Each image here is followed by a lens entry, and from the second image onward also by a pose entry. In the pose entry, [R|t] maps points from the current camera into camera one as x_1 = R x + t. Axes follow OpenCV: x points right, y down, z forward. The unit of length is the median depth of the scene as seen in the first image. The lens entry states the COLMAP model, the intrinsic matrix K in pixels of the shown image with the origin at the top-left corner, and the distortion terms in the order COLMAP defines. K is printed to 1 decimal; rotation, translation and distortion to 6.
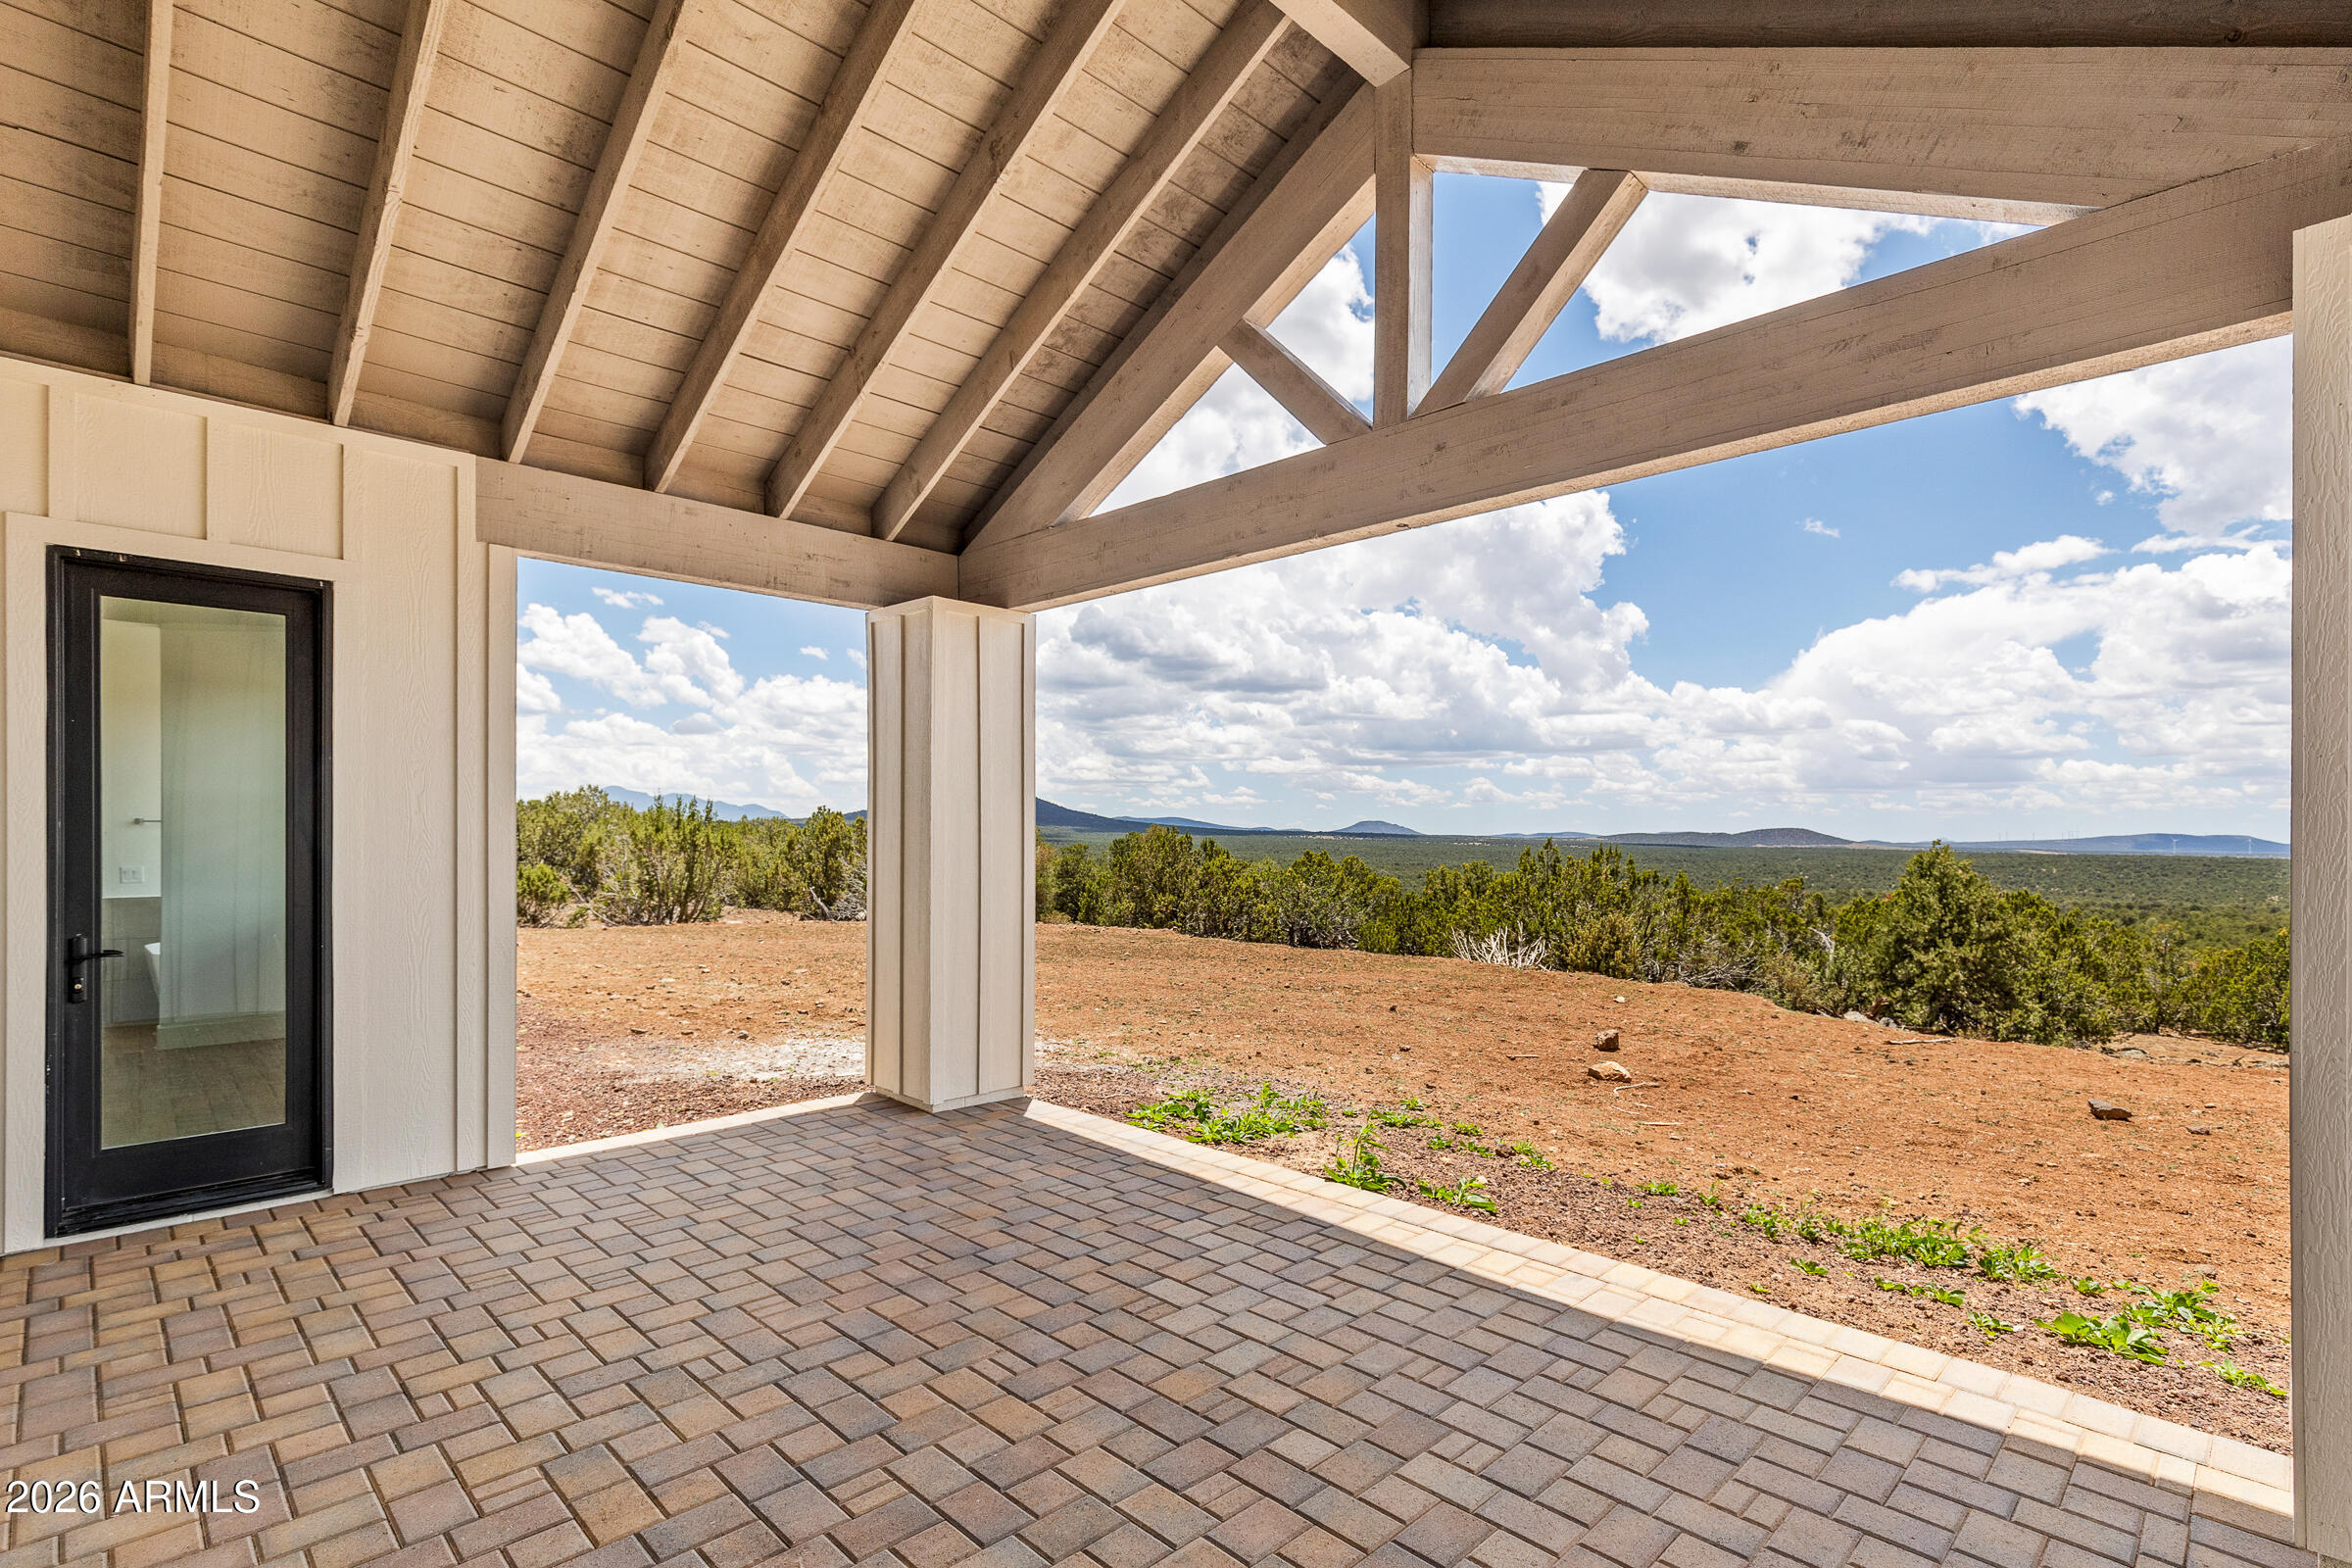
lens RADIAL K [[1102.6, 0, 1131.9], [0, 1102.6, 828.7], [0, 0, 1]] dist [0.013308, -0.000747]
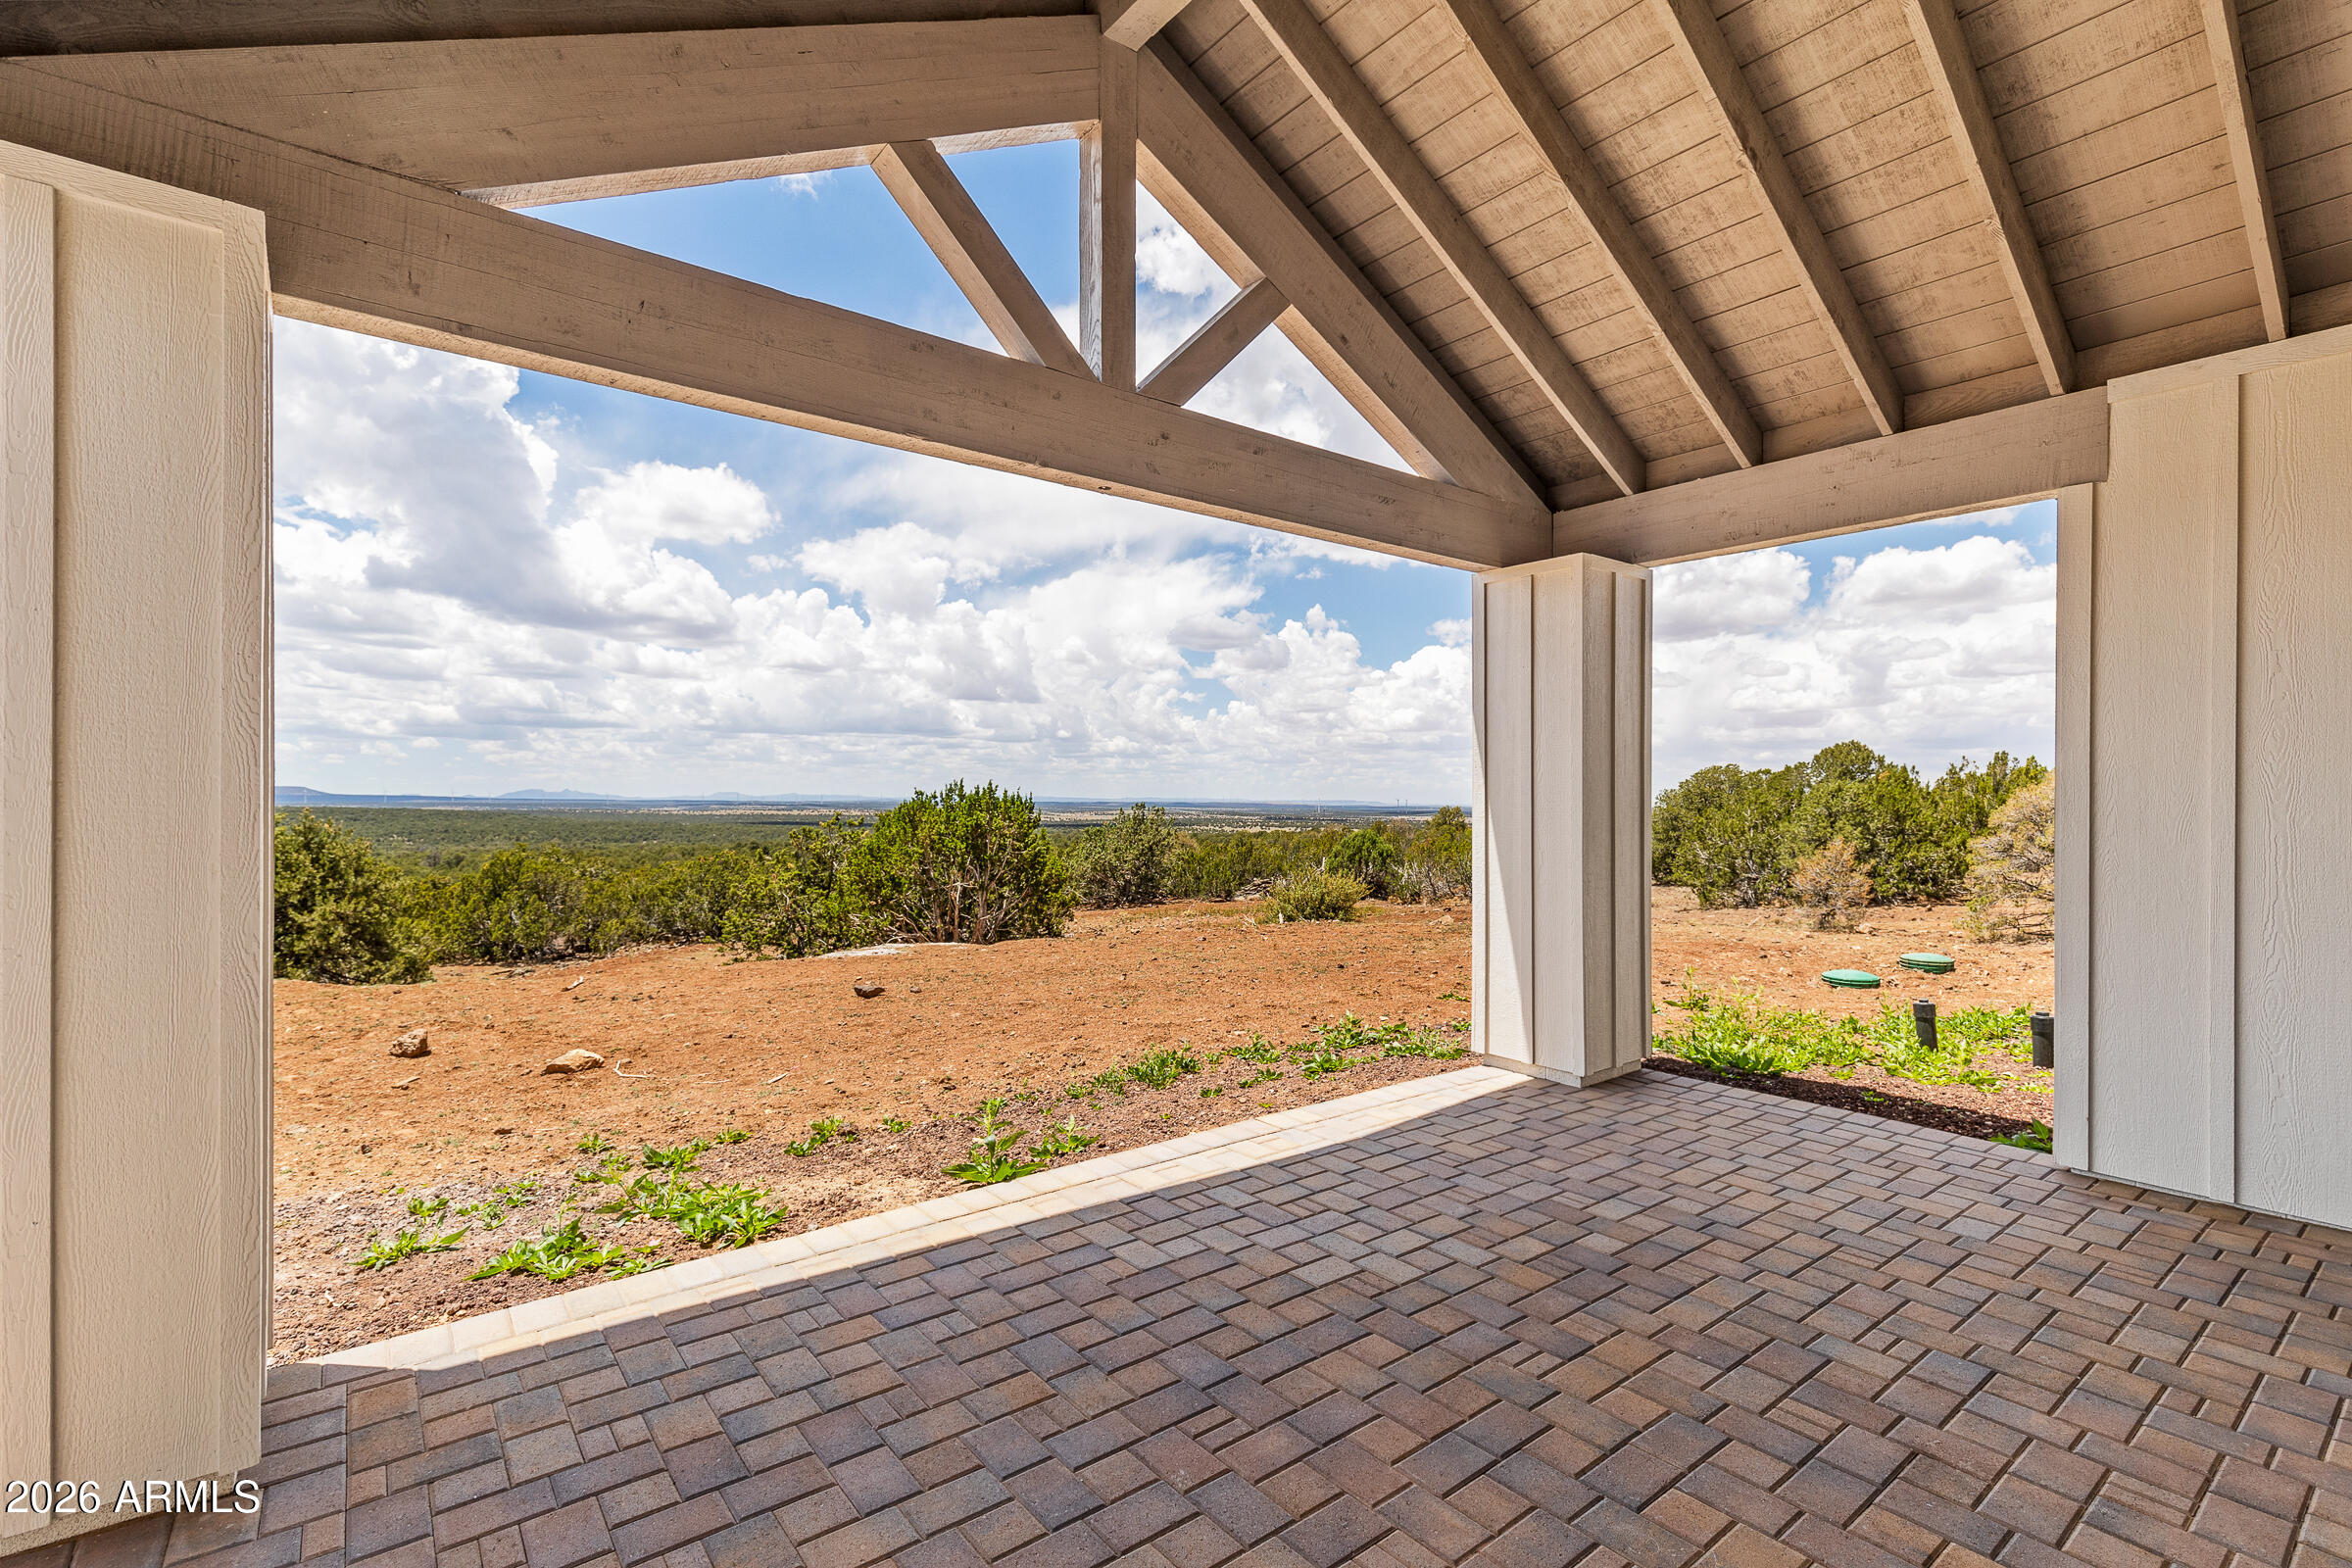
lens RADIAL K [[1102.6, 0, 1179.1], [0, 1102.6, 793.5], [0, 0, 1]] dist [0.013308, -0.000747]
pose [[0.084475, -0.005186, 0.996412, -0.773836], [-0.008514, 0.999946, 0.005926, -0.003485], [-0.996389, -0.008984, 0.084426, 0.866382]]
